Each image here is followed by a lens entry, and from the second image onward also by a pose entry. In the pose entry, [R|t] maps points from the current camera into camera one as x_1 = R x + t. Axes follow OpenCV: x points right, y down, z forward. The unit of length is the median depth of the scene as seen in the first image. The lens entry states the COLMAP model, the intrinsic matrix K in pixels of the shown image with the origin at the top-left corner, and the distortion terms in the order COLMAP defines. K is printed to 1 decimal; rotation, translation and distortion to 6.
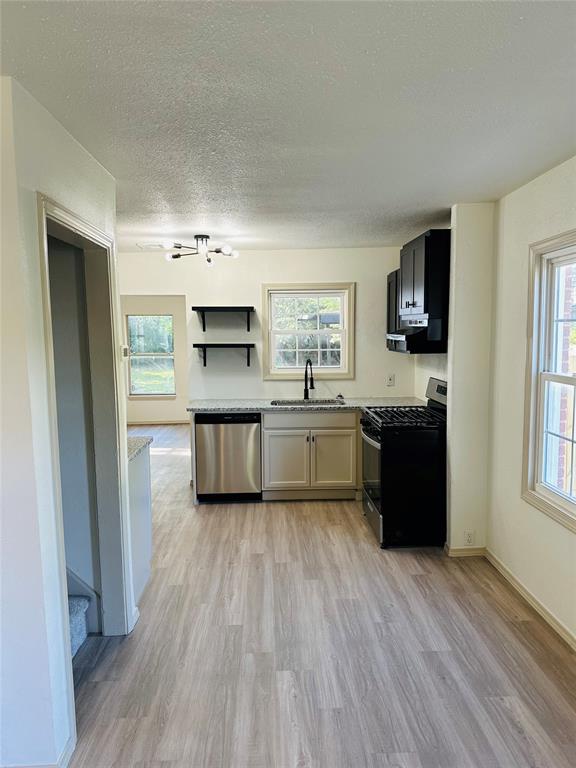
lens RADIAL K [[536.3, 0, 288.0], [0, 536.3, 384.0], [0, 0, 1]] dist [0.065933, -0.105092]
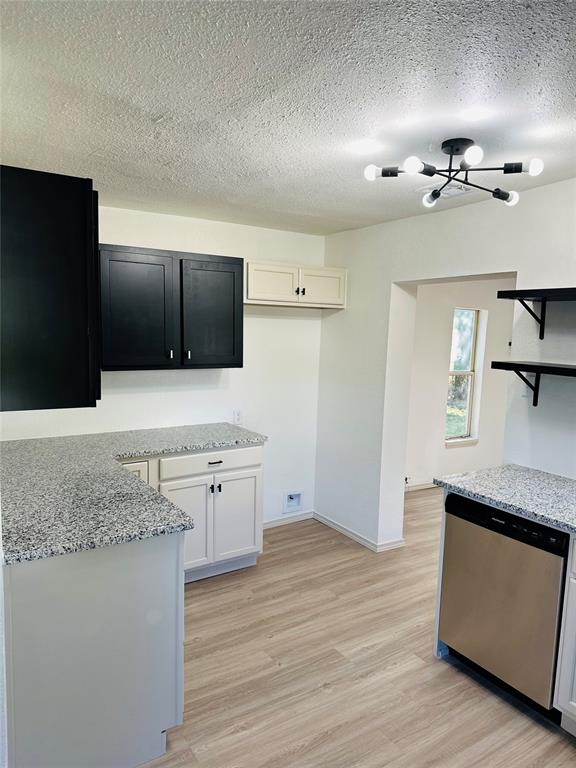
lens RADIAL K [[536.3, 0, 288.0], [0, 536.3, 384.0], [0, 0, 1]] dist [0.065933, -0.105092]
pose [[0.516979, 0.113369, -0.848458, 0.187698], [-0.118891, 0.991094, 0.059986, -0.064100], [0.847702, 0.069862, 0.525853, 0.579885]]
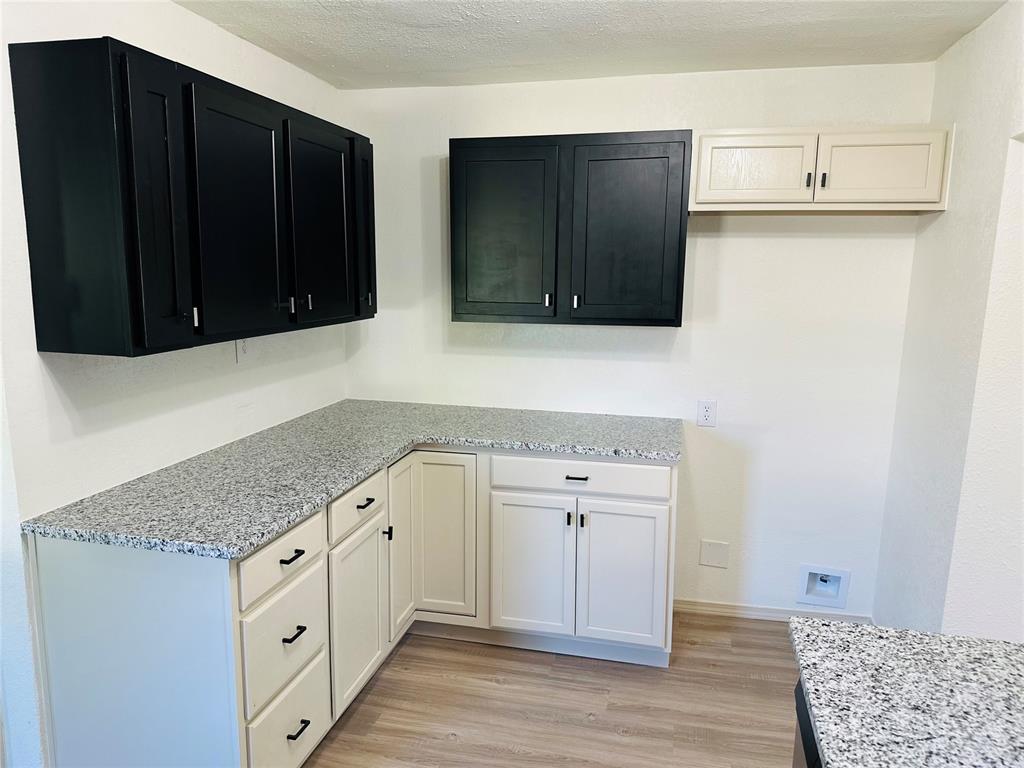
lens RADIAL K [[715.1, 0, 515.2], [0, 715.1, 386.6], [0, 0, 1]] dist [0.065933, -0.105092]
pose [[-0.264462, 0.171497, -0.949025, 0.100158], [-0.106374, 0.972870, 0.205449, -0.092120], [0.958512, 0.155285, -0.239044, 0.947958]]
